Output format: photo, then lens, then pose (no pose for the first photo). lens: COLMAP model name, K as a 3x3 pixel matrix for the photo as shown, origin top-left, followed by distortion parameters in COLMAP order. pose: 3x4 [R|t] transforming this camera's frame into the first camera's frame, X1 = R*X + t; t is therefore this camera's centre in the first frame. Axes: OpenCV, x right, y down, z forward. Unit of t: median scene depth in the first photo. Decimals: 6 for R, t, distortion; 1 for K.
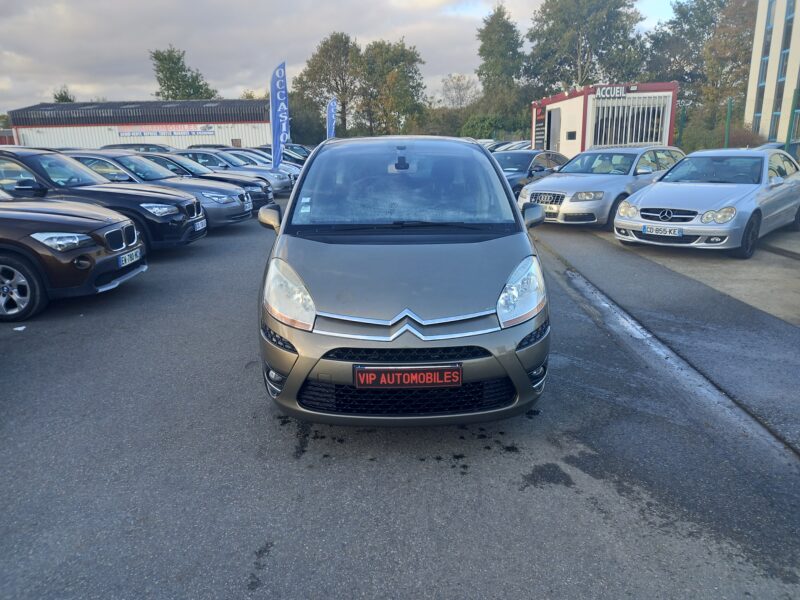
lens RADIAL K [[584.0, 0, 404.9], [0, 584.0, 303.7], [0, 0, 1]] dist [0.057086, -0.037381]
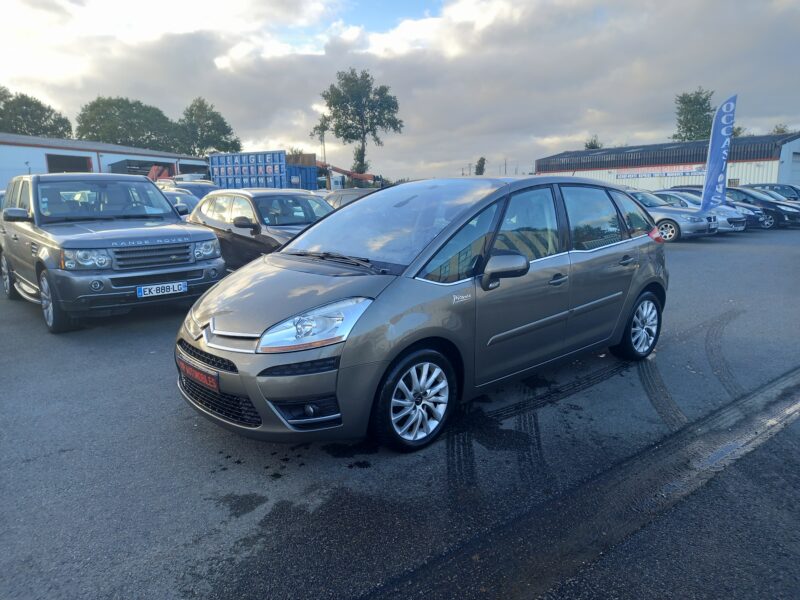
lens RADIAL K [[584.0, 0, 407.9], [0, 584.0, 297.2], [0, 0, 1]] dist [0.057086, -0.037381]
pose [[0.656978, 0.146203, -0.739597, 0.167782], [-0.202190, 0.979247, 0.013973, -0.018921], [0.726291, 0.140359, 0.672905, 0.069912]]
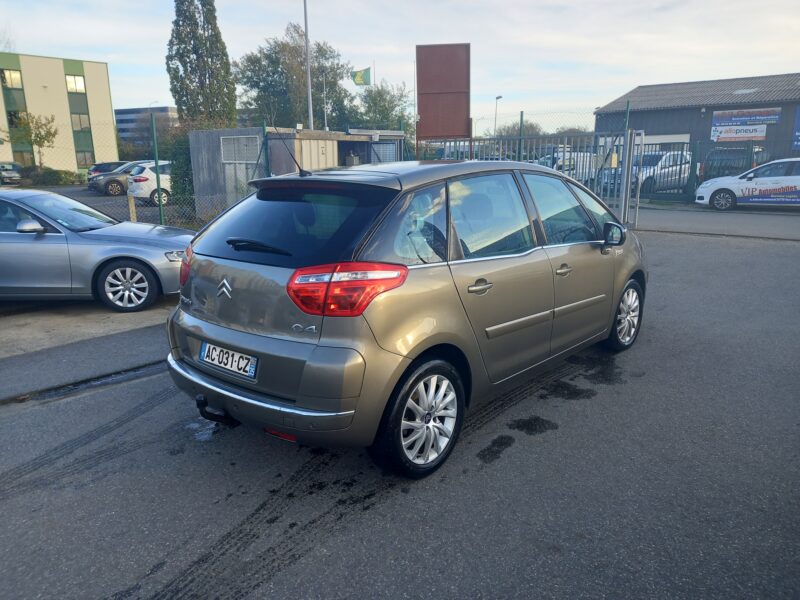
lens RADIAL K [[584.0, 0, 404.0], [0, 584.0, 299.8], [0, 0, 1]] dist [0.057086, -0.037381]
pose [[-0.737012, -0.122618, 0.664664, -0.143526], [0.209291, 0.893666, 0.396937, -0.116639], [-0.642659, 0.431655, -0.632980, 0.424368]]
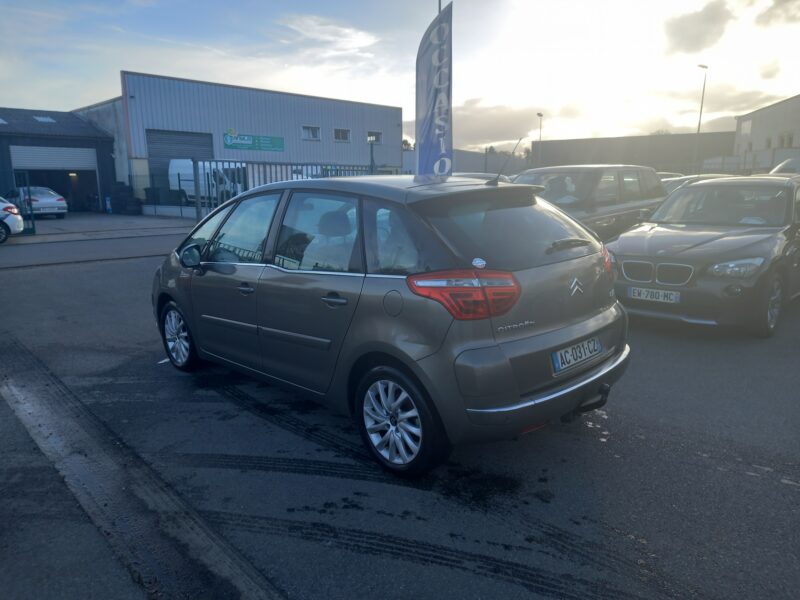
lens RADIAL K [[584.0, 0, 406.5], [0, 584.0, 300.9], [0, 0, 1]] dist [0.057086, -0.037381]
pose [[-0.716812, 0.168051, -0.676713, 0.146313], [-0.158035, 0.906109, 0.392418, -0.121834], [0.679121, 0.388234, -0.622951, 0.427934]]
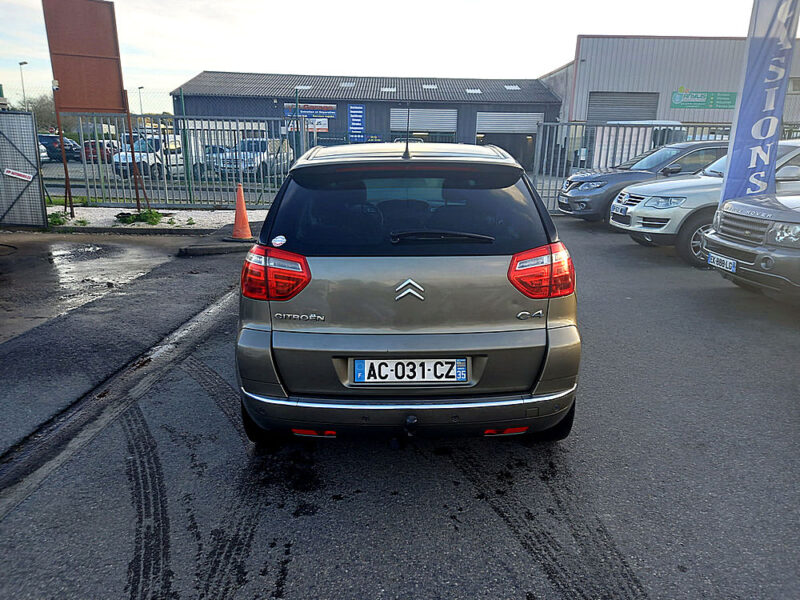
lens RADIAL K [[584.0, 0, 404.7], [0, 584.0, 300.0], [0, 0, 1]] dist [0.057086, -0.037381]
pose [[-0.999927, 0.010190, 0.006438, -0.003048], [0.012045, 0.864311, 0.502814, -0.132192], [-0.000441, 0.502855, -0.864371, 0.471360]]
